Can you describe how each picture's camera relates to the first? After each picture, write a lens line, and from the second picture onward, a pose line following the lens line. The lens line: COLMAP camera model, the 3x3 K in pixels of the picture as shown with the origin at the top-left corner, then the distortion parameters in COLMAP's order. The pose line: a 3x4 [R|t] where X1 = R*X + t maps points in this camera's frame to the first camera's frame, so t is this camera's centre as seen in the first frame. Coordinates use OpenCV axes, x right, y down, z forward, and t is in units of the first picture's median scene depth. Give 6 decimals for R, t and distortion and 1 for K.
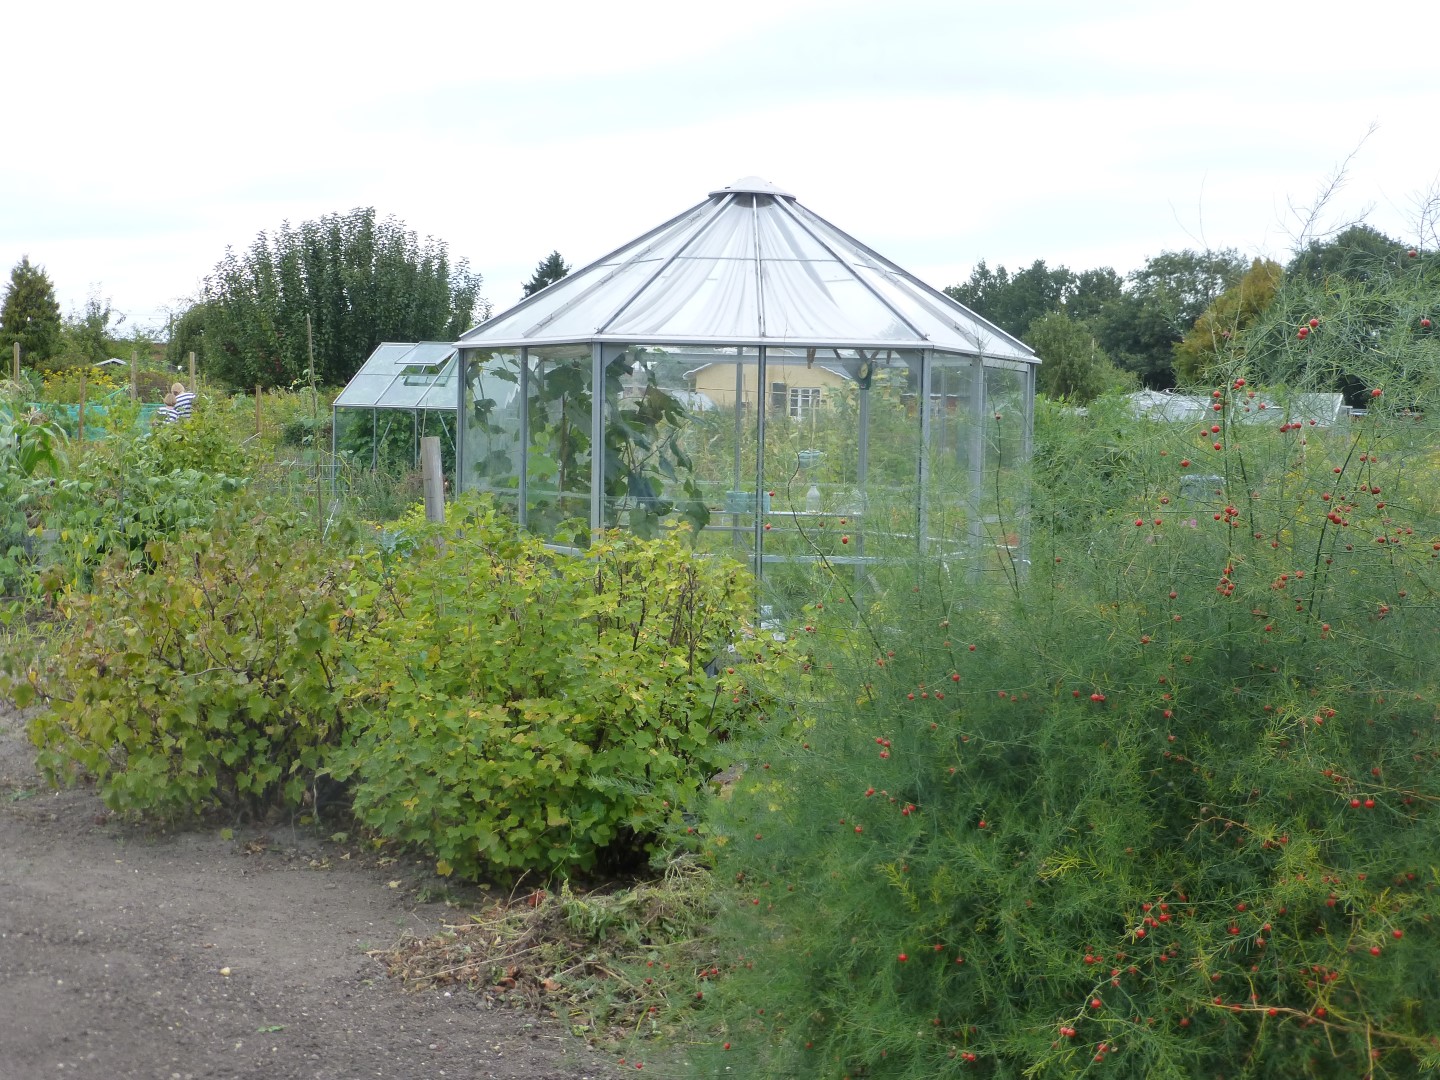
lens RADIAL K [[1927.6, 0, 719.7], [0, 1927.6, 584.4], [0, 0, 1]] dist [-0.036084, -0.040564]
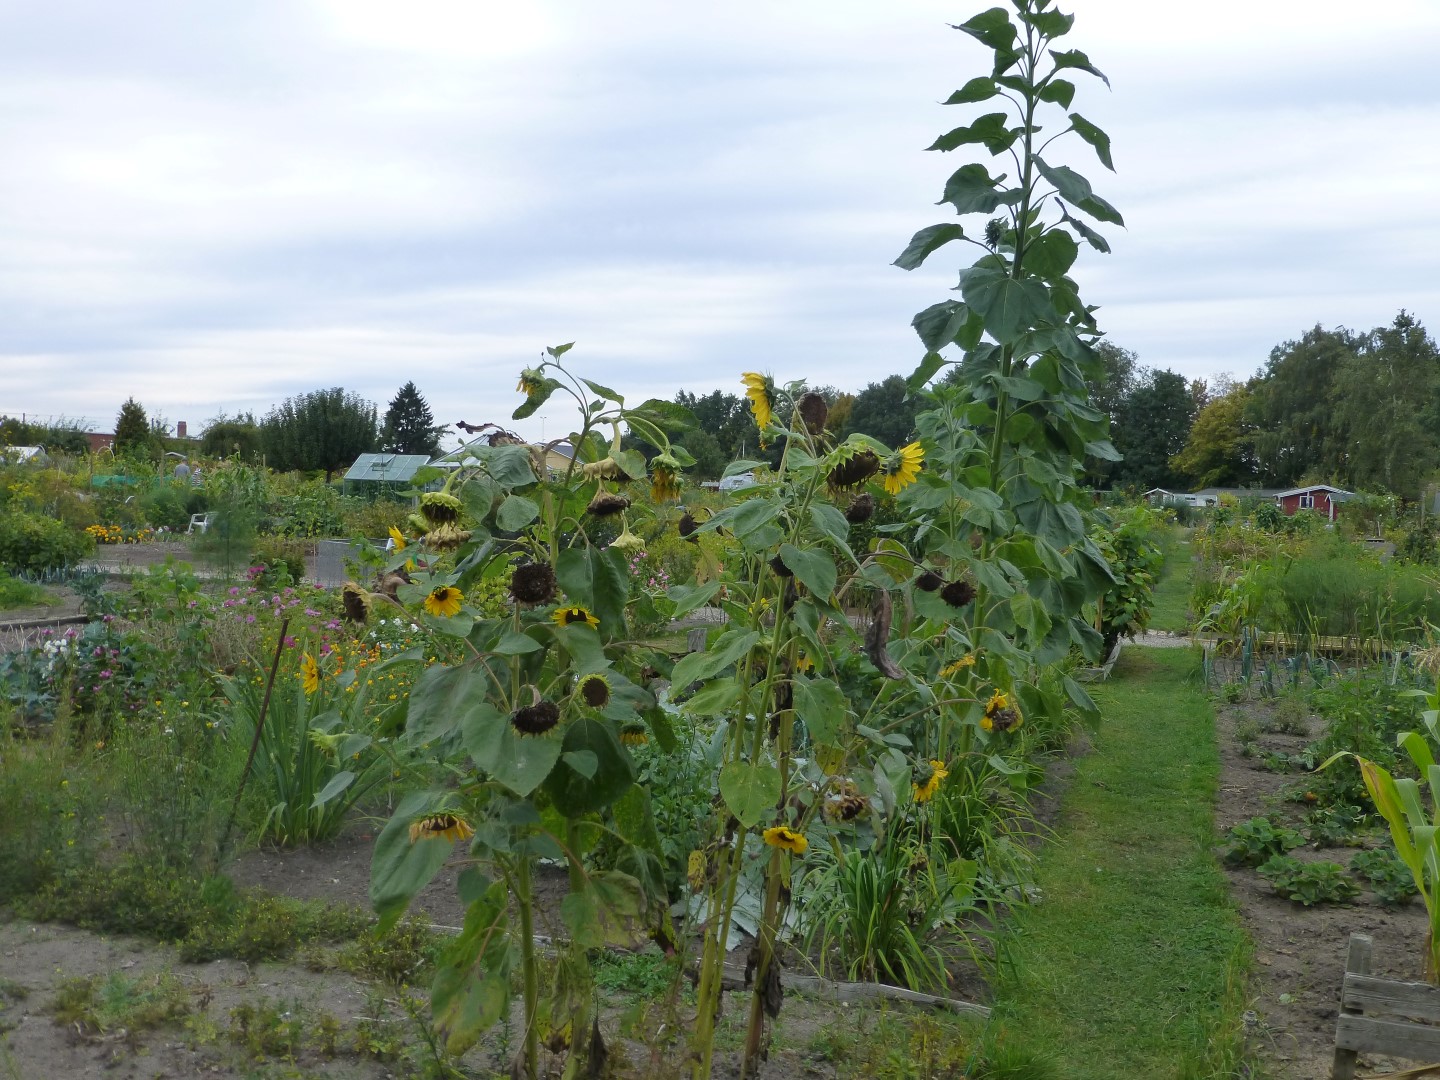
lens RADIAL K [[1375.7, 0, 720.0], [0, 1375.7, 540.0], [0, 0, 1]] dist [0.003302, -0.107880]
pose [[0.989404, -0.000390, 0.145189, 0.014061], [0.007538, 0.998786, -0.048685, 0.051864], [-0.144994, 0.049263, 0.988205, -0.563063]]
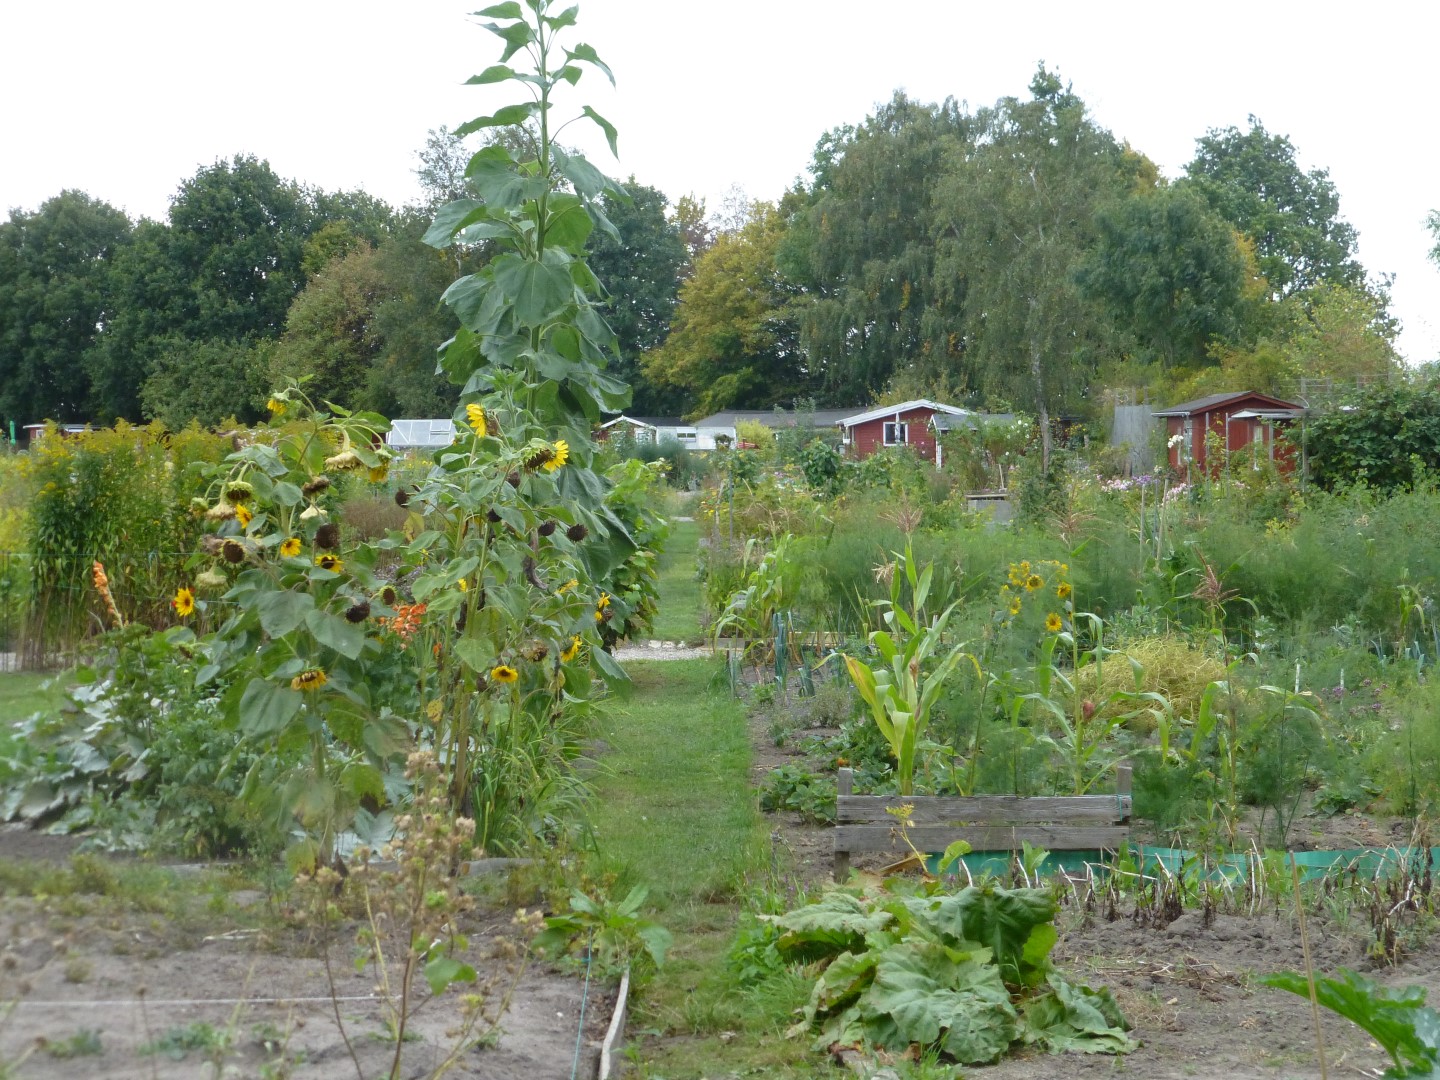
lens RADIAL K [[3071.5, 0, 720.0], [0, 3071.5, 540.0], [0, 0, 1]] dist [-0.354353, -0.082657]
pose [[0.882919, -0.051046, 0.466742, -2.049601], [0.076501, 0.996429, -0.035738, 0.290575], [-0.463251, 0.067260, 0.883671, -4.433619]]
